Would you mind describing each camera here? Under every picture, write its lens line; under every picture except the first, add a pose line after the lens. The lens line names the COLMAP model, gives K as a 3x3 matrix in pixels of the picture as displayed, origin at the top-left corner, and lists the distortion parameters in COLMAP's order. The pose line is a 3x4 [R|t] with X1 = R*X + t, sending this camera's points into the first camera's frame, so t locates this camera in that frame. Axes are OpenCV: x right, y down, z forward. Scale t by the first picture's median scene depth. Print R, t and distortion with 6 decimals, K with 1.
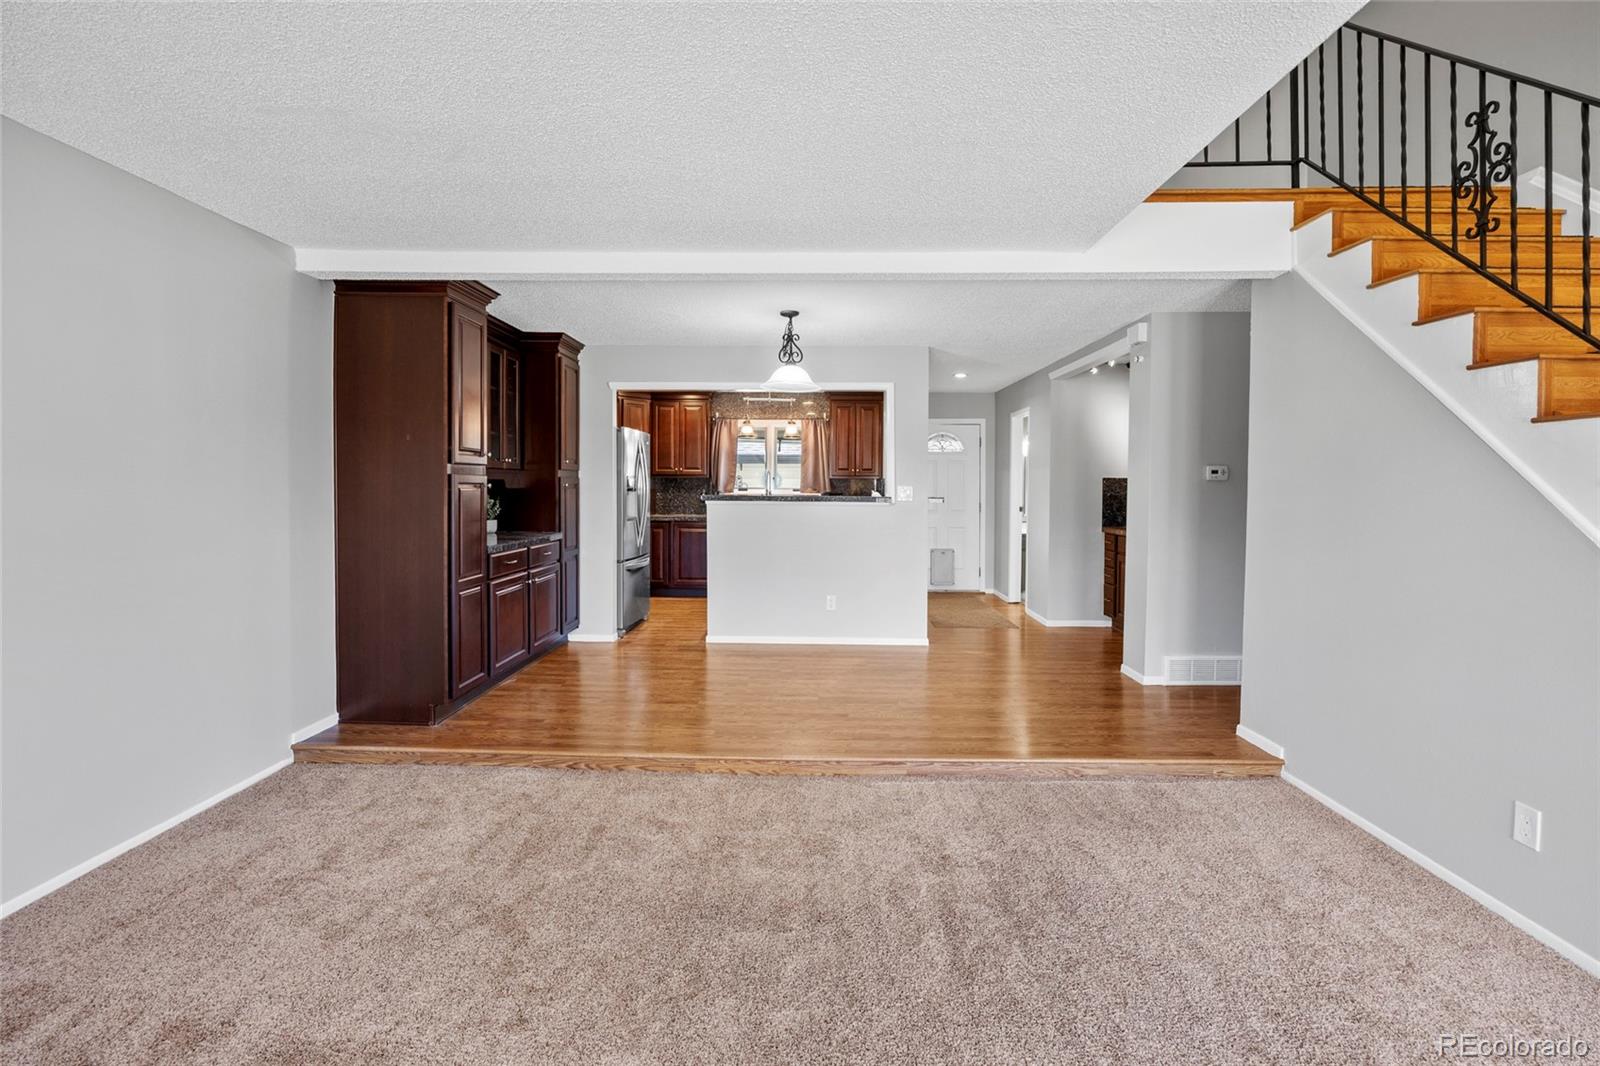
lens RADIAL K [[729.9, 0, 796.7], [0, 729.9, 494.6], [0, 0, 1]] dist [-0.015509, 0.003003]
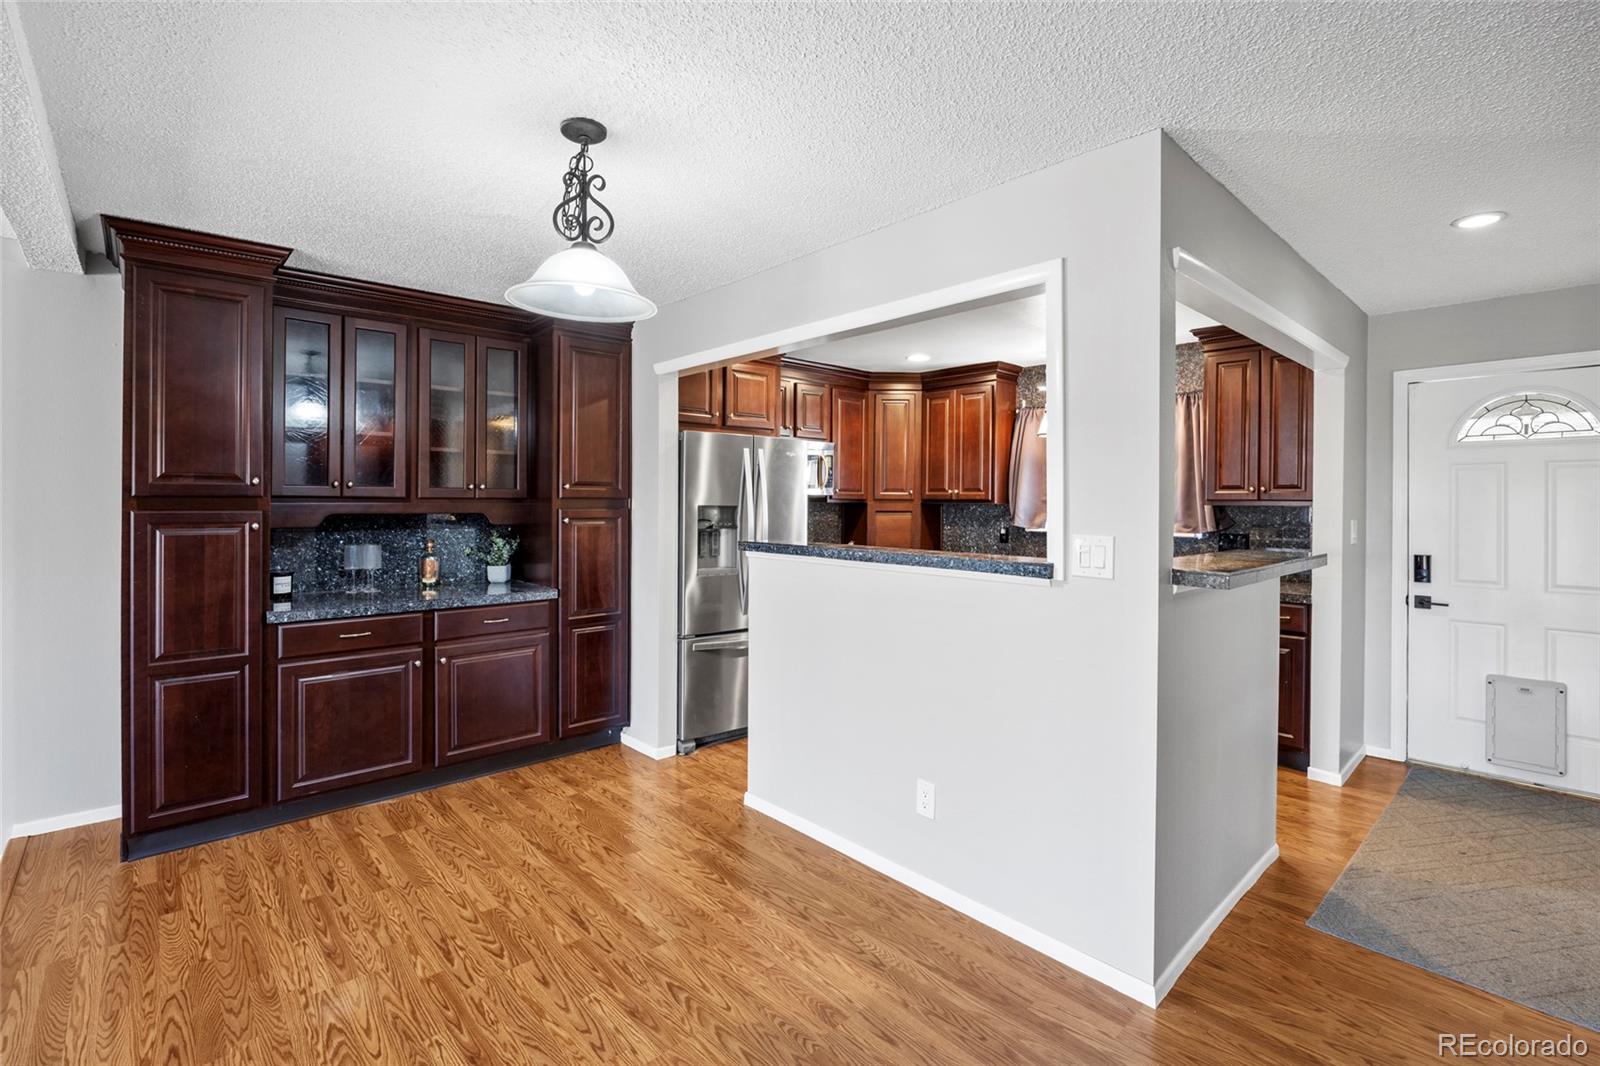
lens RADIAL K [[729.9, 0, 796.6], [0, 729.9, 507.7], [0, 0, 1]] dist [-0.015509, 0.003003]
pose [[0.694637, 0.004753, -0.719345, 0.510849], [-0.010907, 0.999933, -0.003926, -0.038376], [0.719278, 0.010574, 0.694642, 1.067824]]
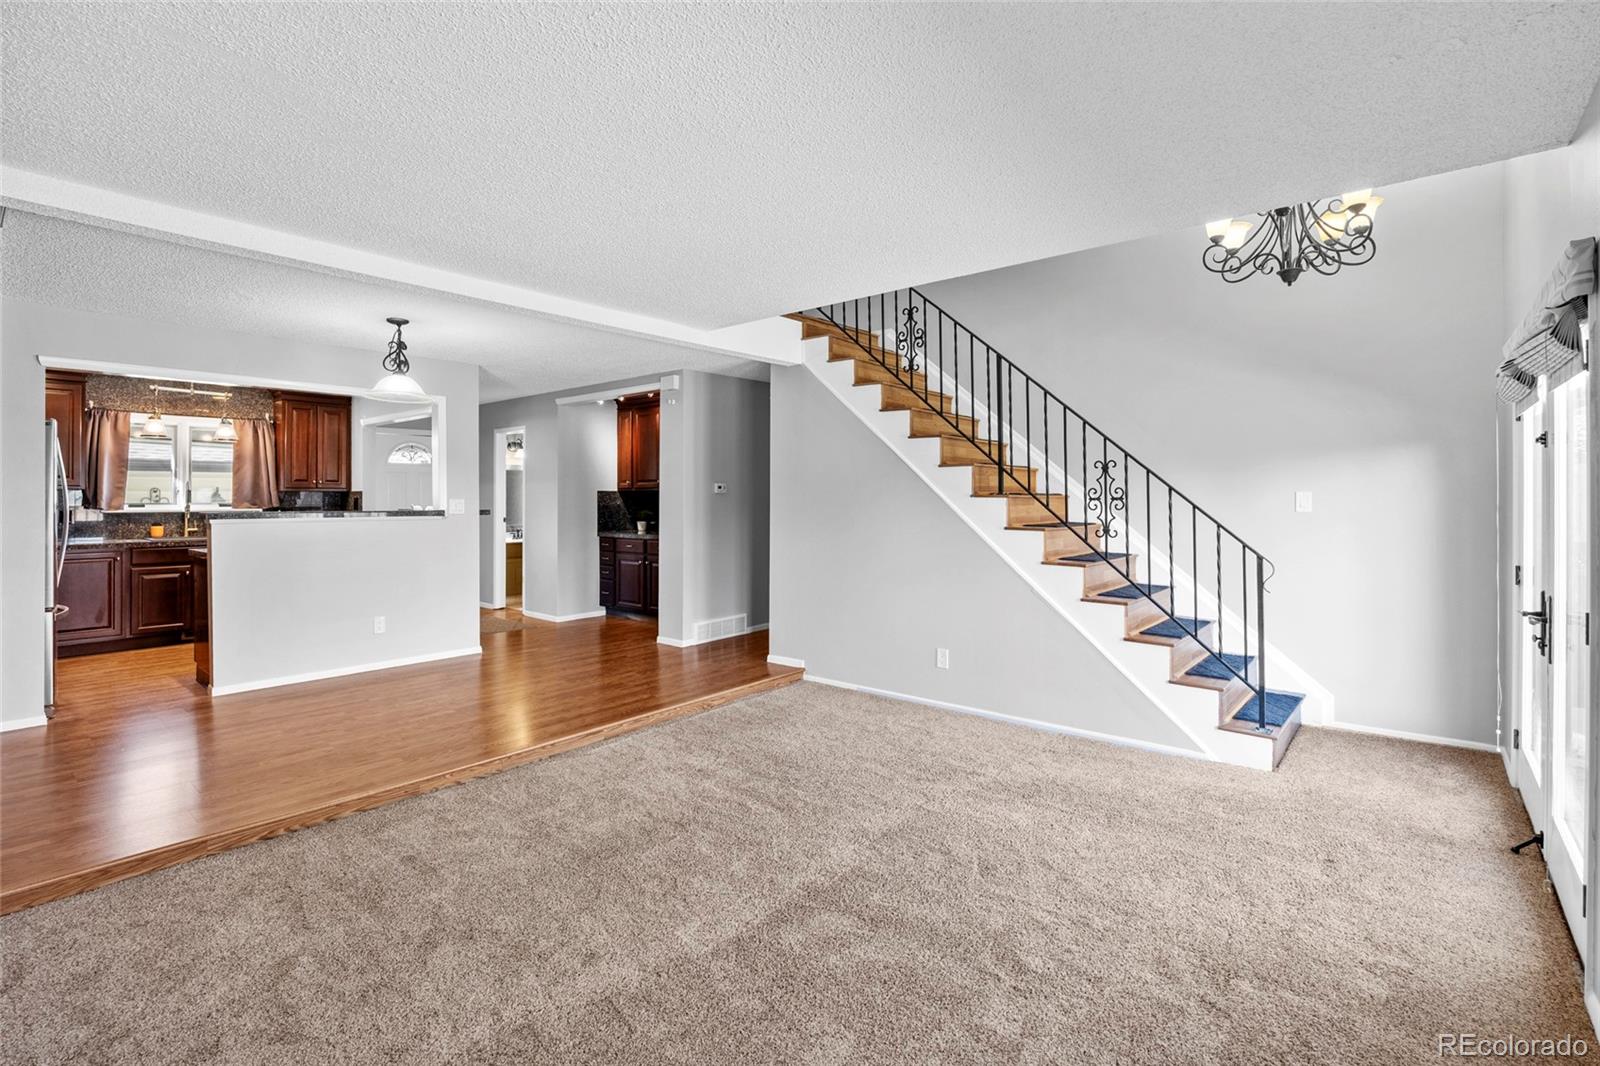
lens RADIAL K [[729.9, 0, 804.0], [0, 729.9, 491.1], [0, 0, 1]] dist [-0.015509, 0.003003]
pose [[0.622253, -0.000440, 0.782816, -0.573163], [0.015481, 0.999811, -0.011743, -0.006280], [-0.782663, 0.019426, 0.622142, -0.012912]]
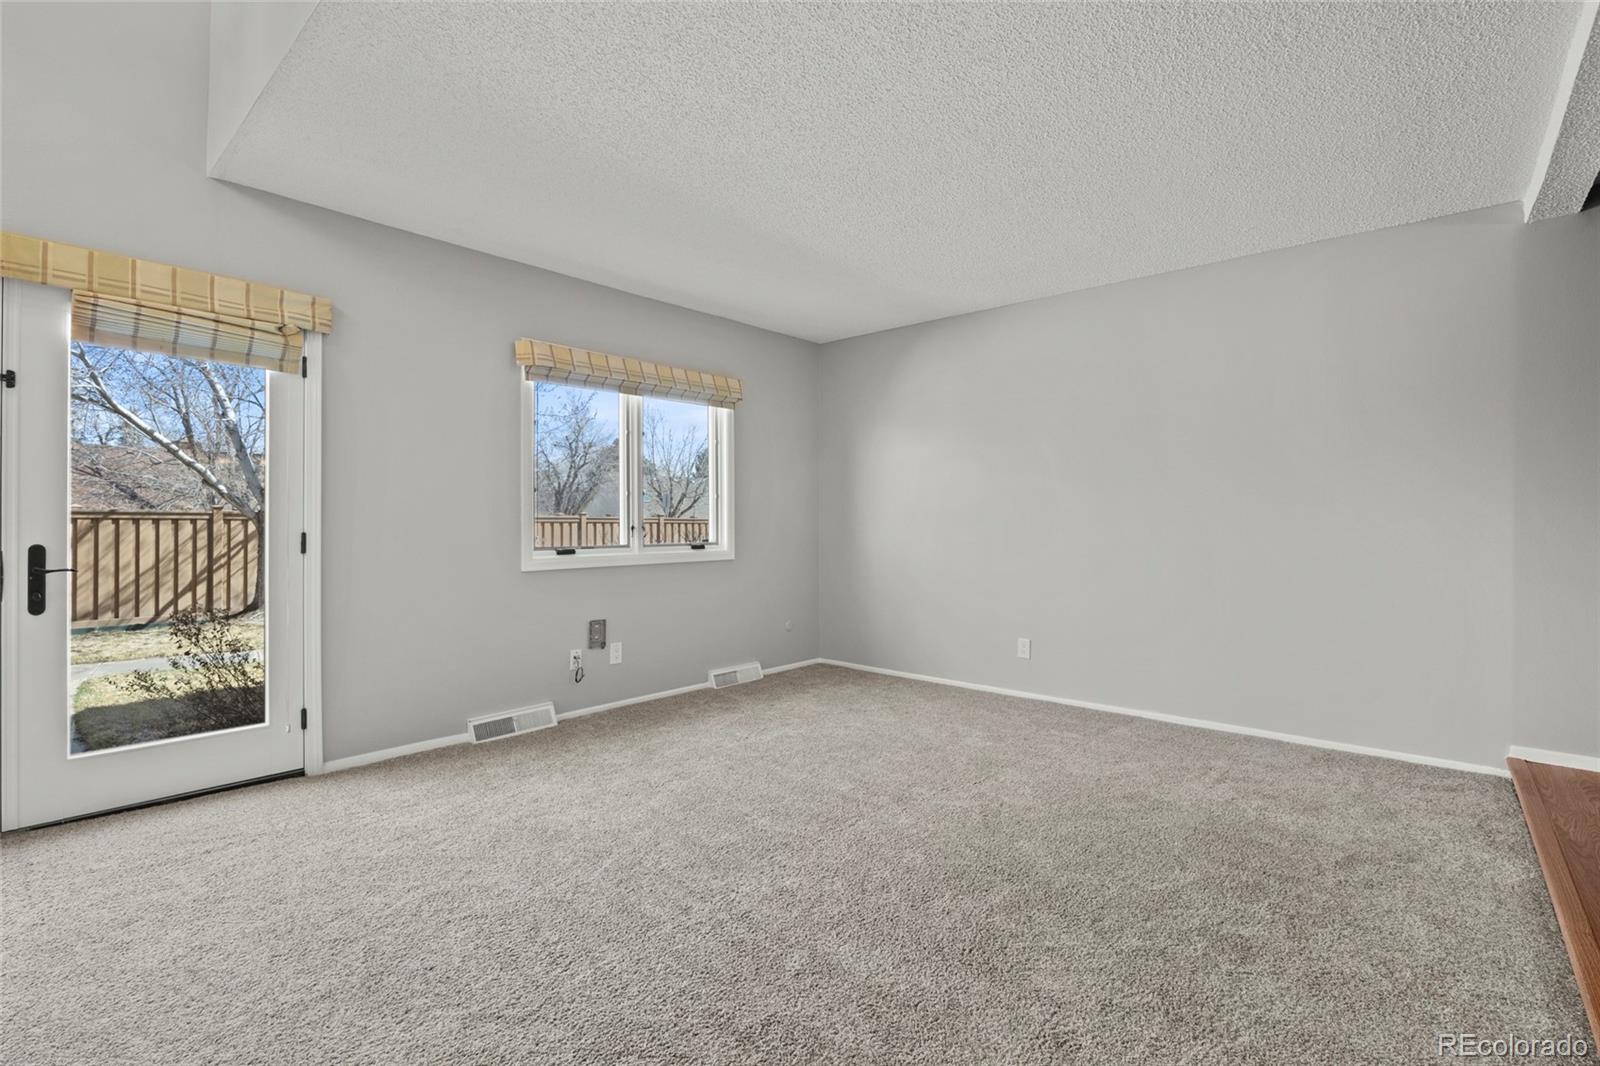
lens RADIAL K [[729.9, 0, 801.6], [0, 729.9, 523.0], [0, 0, 1]] dist [-0.015509, 0.003003]
pose [[-0.642317, -0.005314, -0.766421, 0.546513], [-0.016544, 0.999839, 0.006933, 0.064778], [0.766261, 0.017132, -0.642301, 0.894272]]
